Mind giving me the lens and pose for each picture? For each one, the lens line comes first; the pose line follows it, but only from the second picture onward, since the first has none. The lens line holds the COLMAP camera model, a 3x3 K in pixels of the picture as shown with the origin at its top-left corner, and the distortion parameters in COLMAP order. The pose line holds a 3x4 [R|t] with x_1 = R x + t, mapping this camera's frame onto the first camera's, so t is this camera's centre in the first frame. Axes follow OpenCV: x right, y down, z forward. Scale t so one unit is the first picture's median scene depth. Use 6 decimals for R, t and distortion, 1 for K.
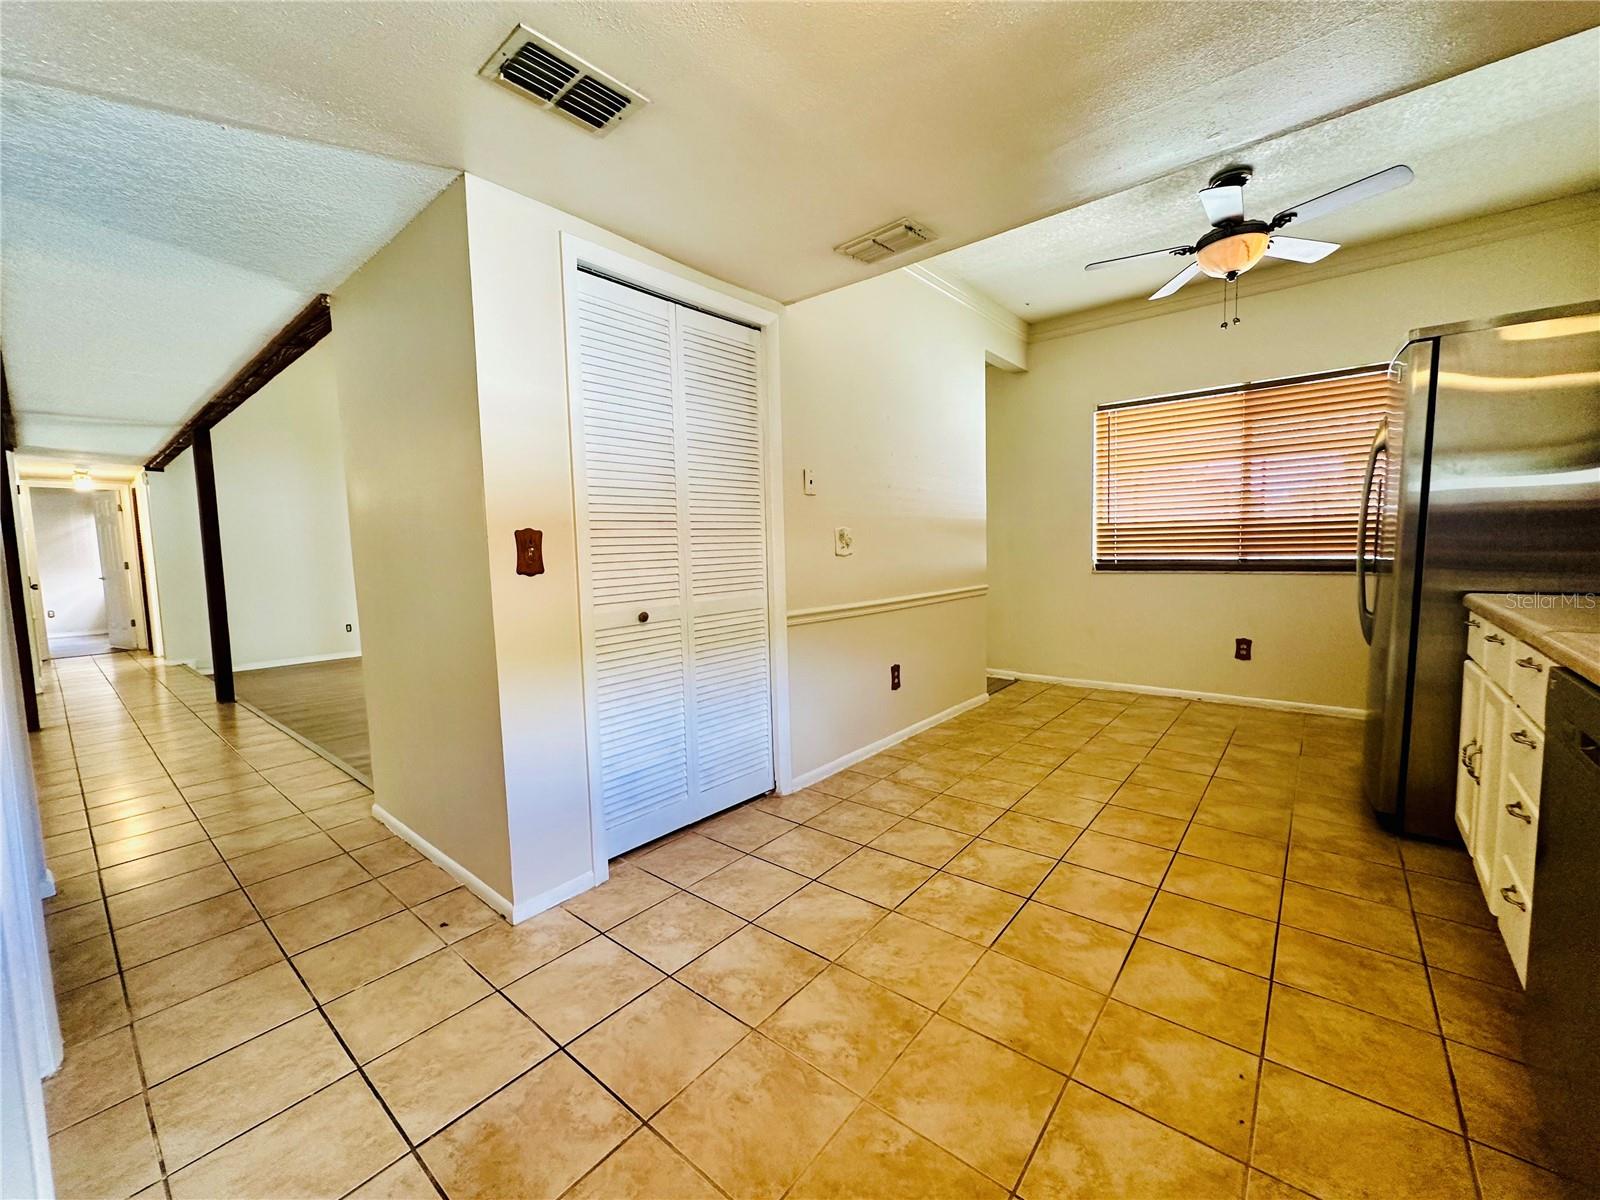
lens RADIAL K [[642.1, 0, 798.0], [0, 642.1, 593.3], [0, 0, 1]] dist [-0.003863, 0.001037]
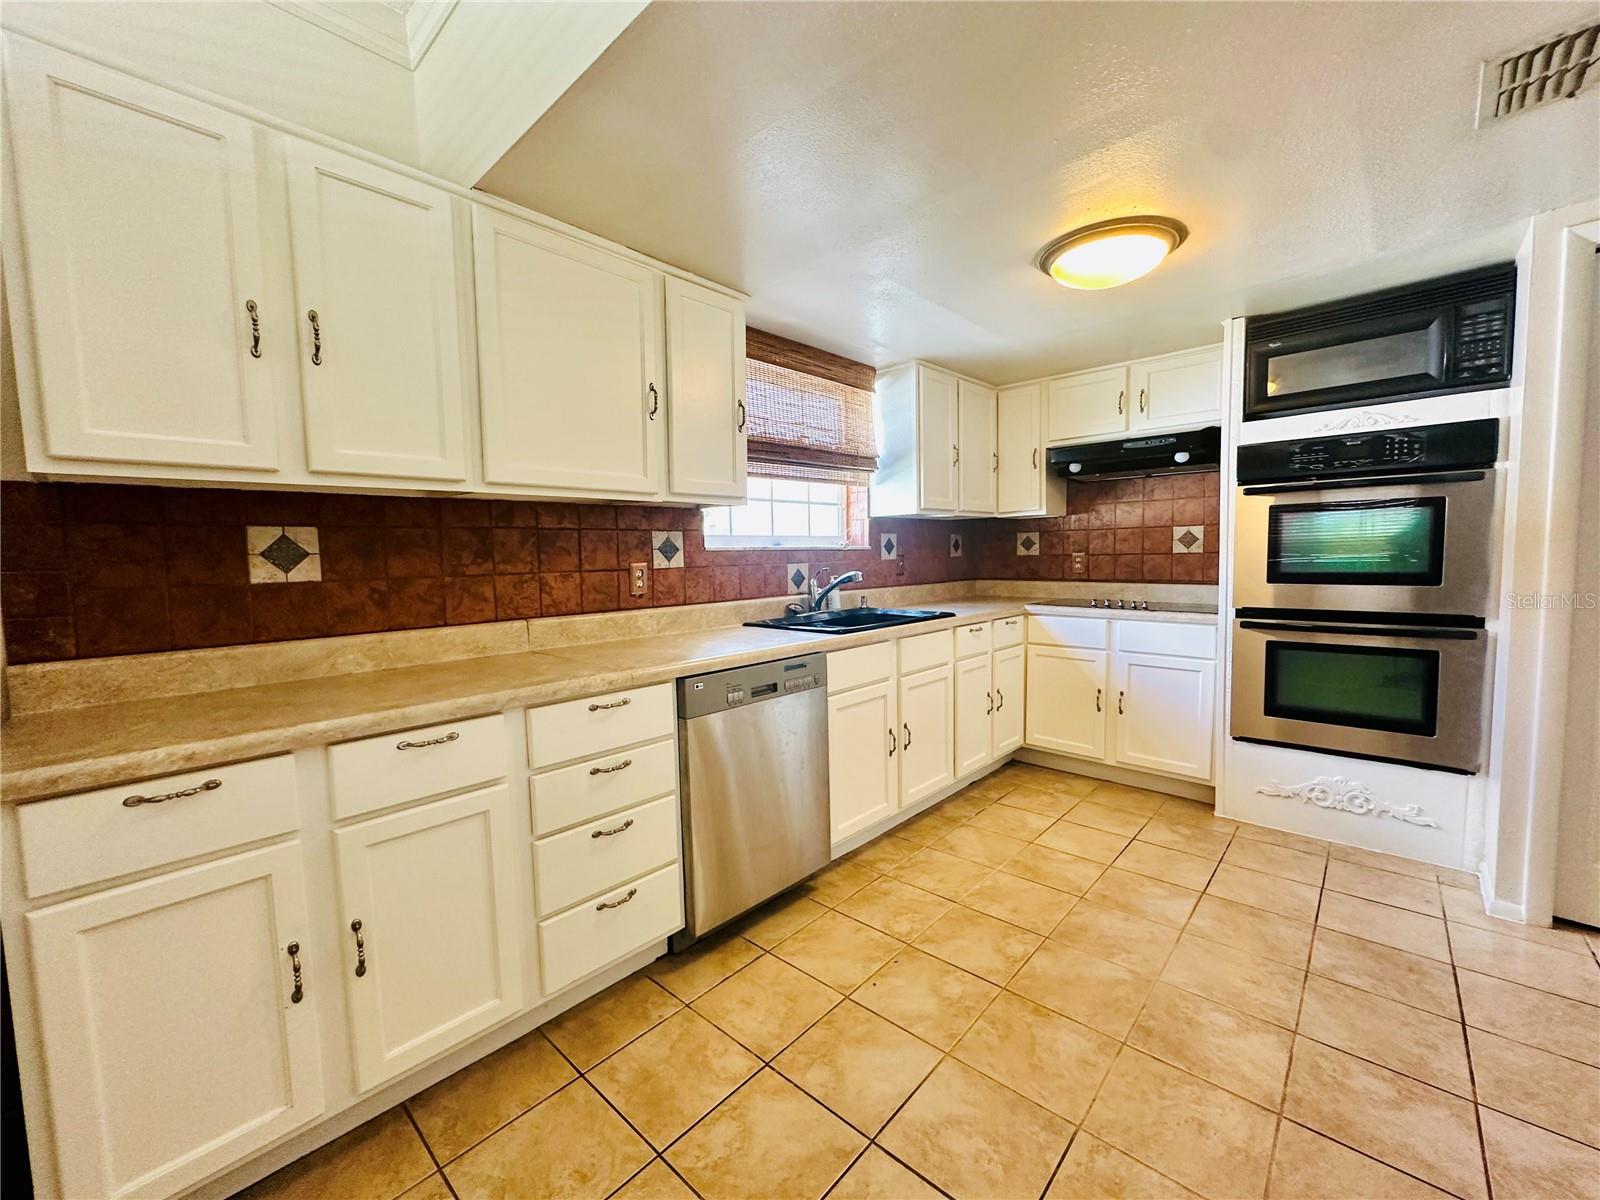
lens RADIAL K [[642.1, 0, 800.9], [0, 642.1, 603.1], [0, 0, 1]] dist [-0.003863, 0.001037]
pose [[-0.997905, 0.043460, 0.047922, 0.554308], [0.049945, 0.988360, 0.143704, -0.176385], [-0.041119, 0.145796, -0.988460, 1.648249]]
